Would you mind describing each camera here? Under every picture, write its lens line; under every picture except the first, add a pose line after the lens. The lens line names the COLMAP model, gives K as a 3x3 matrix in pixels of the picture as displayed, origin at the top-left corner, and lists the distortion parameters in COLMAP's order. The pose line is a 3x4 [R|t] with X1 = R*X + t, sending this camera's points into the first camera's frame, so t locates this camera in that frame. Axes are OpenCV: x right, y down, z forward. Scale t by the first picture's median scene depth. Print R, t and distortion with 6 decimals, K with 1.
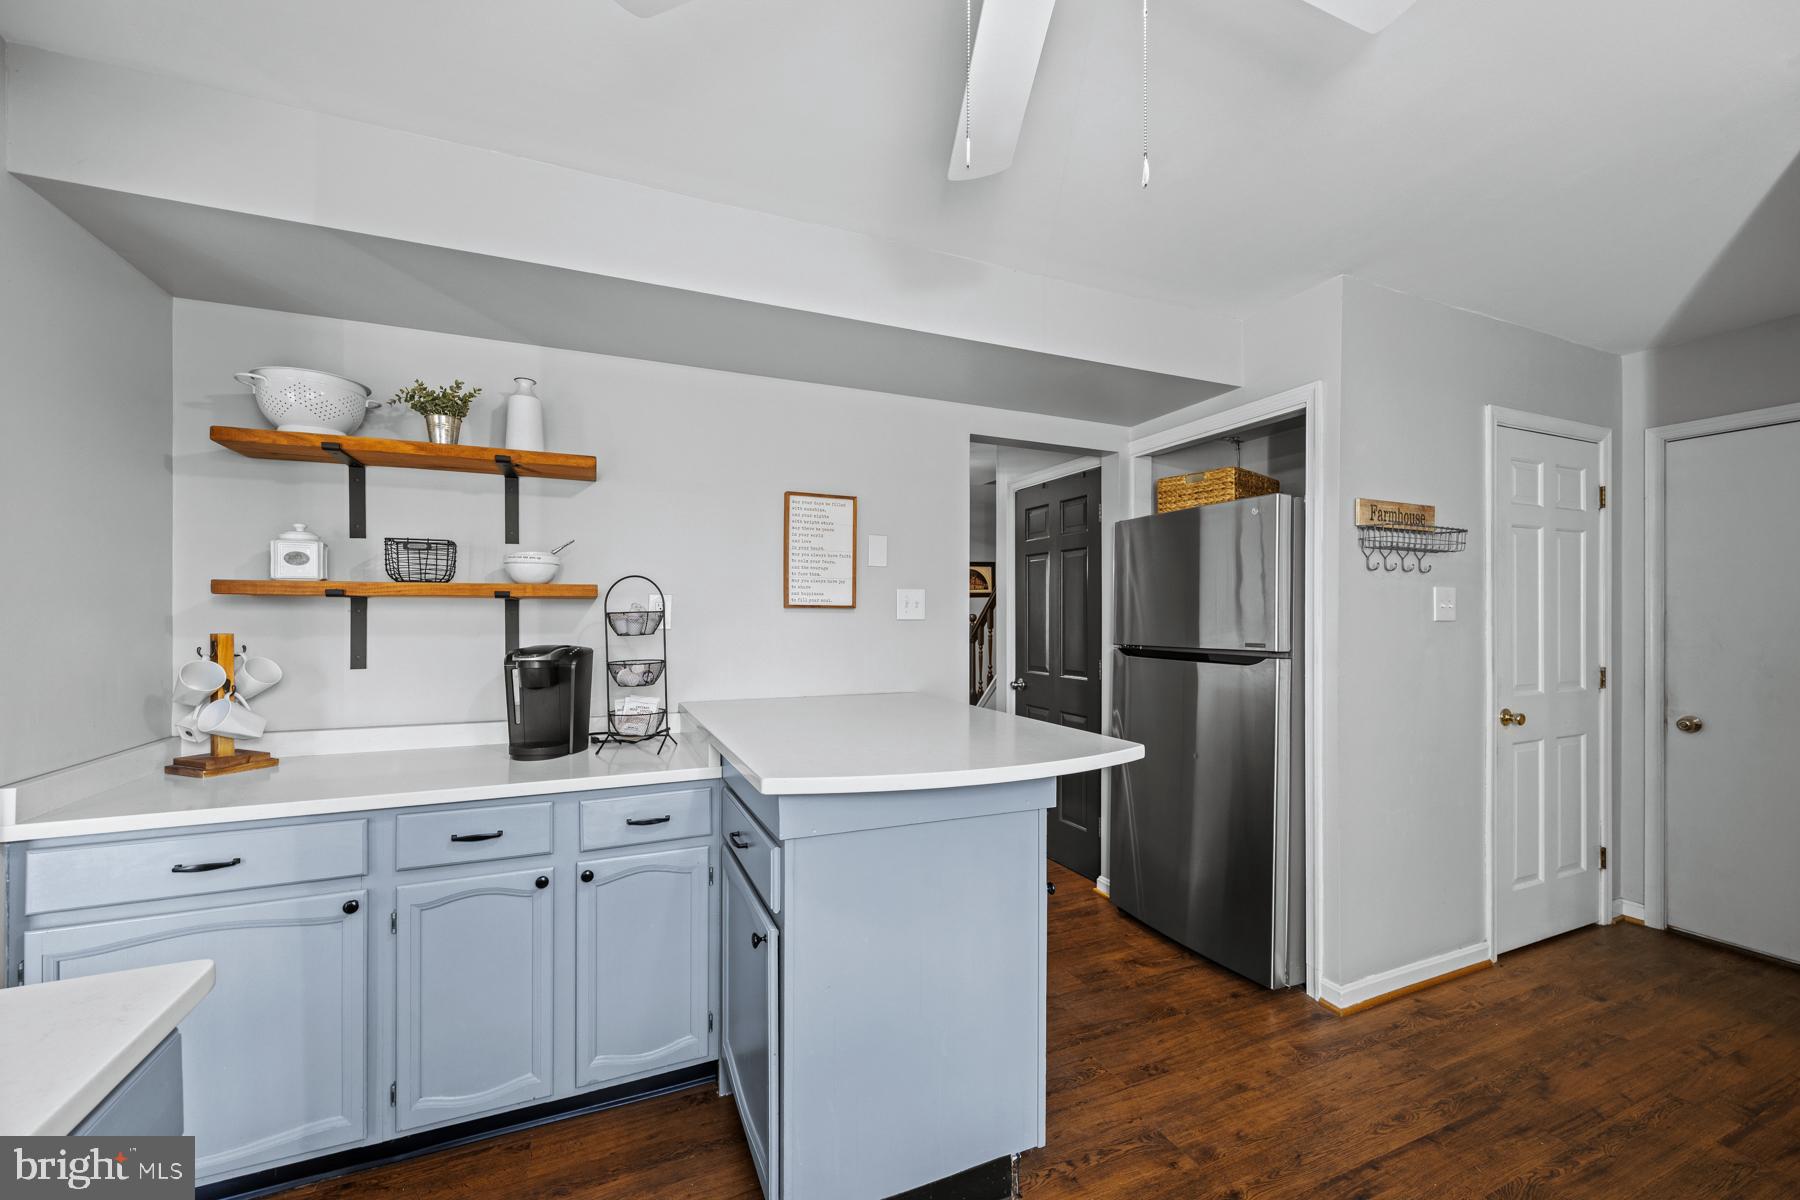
lens RADIAL K [[716.4, 0, 899.4], [0, 716.4, 609.3], [0, 0, 1]] dist [0.001355, -0.000070]
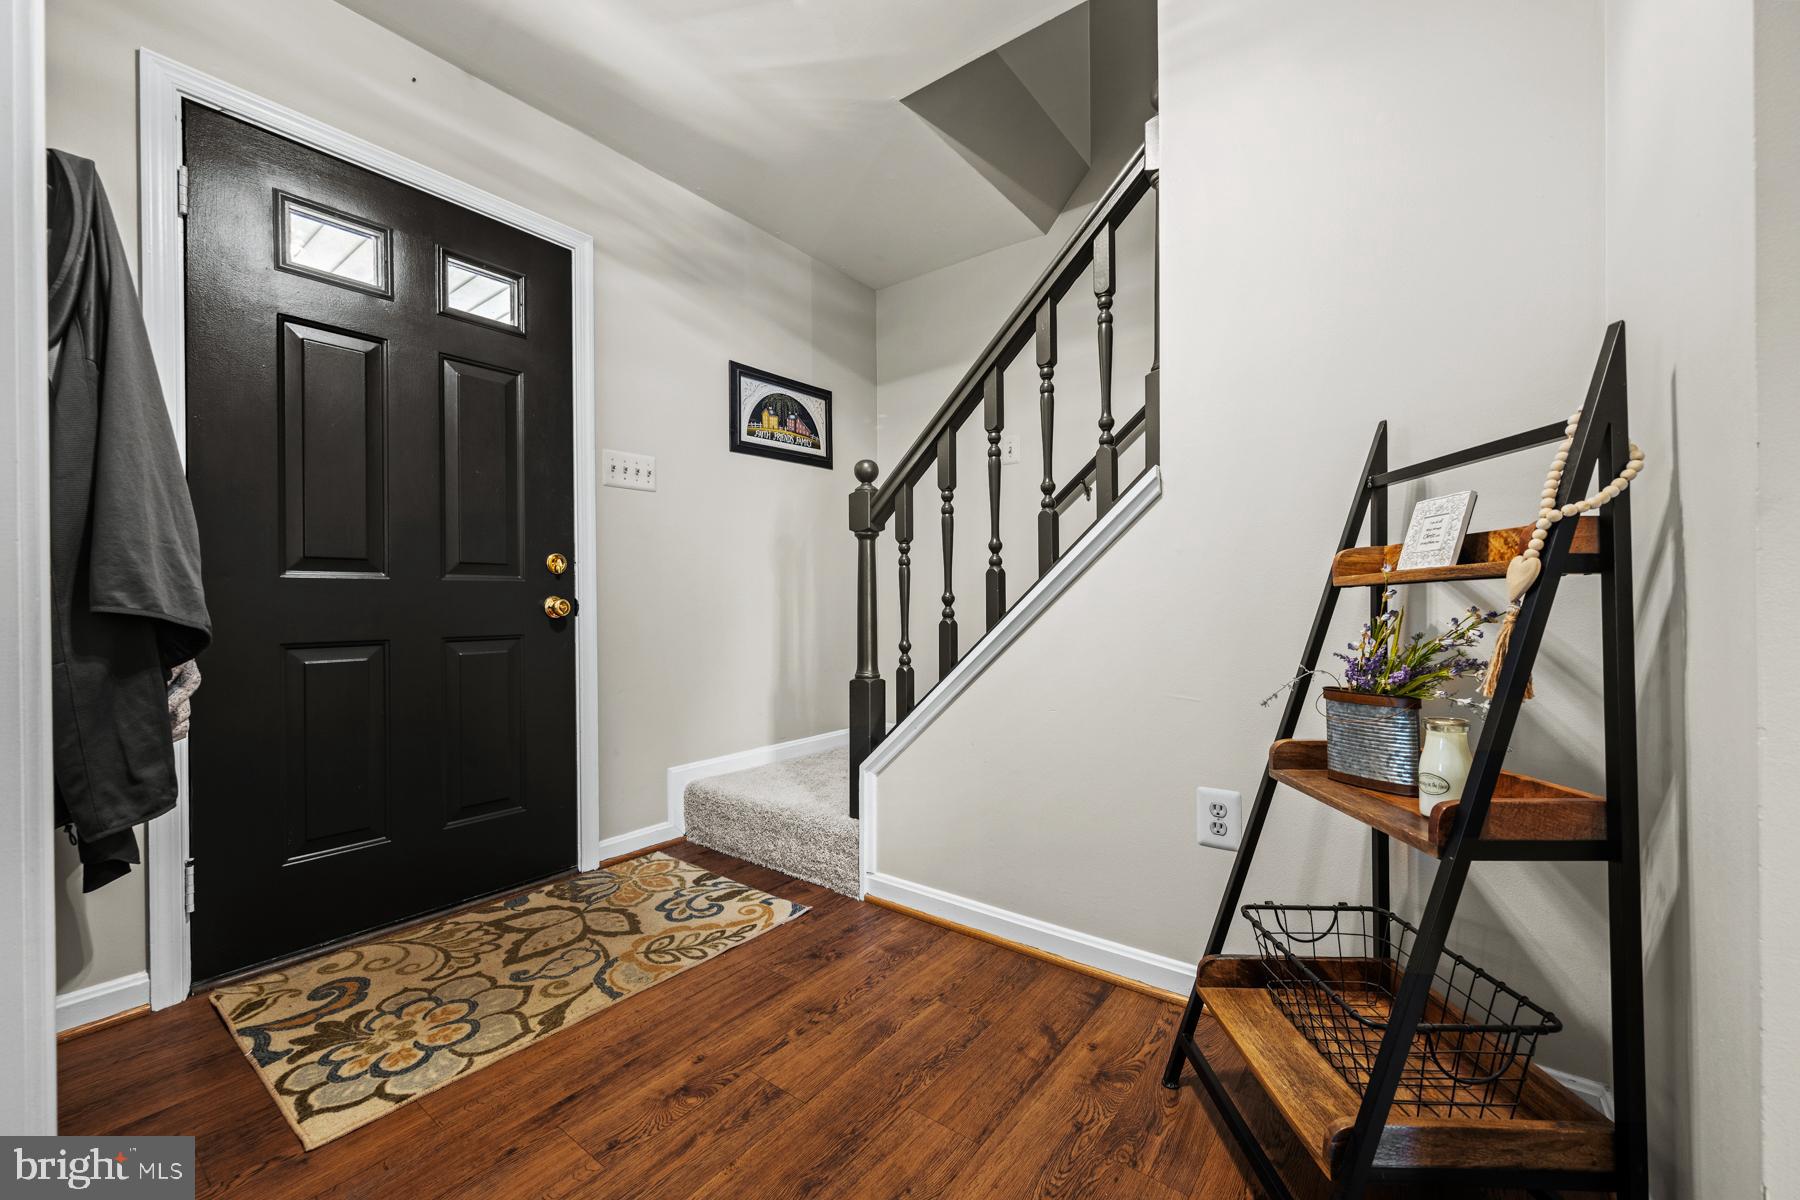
lens RADIAL K [[716.4, 0, 899.8], [0, 716.4, 597.1], [0, 0, 1]] dist [0.001355, -0.000070]
pose [[0.876911, -0.003536, 0.480640, -0.050185], [0.001695, 0.999989, 0.004265, 0.064715], [-0.480650, -0.002926, 0.876908, 0.580094]]
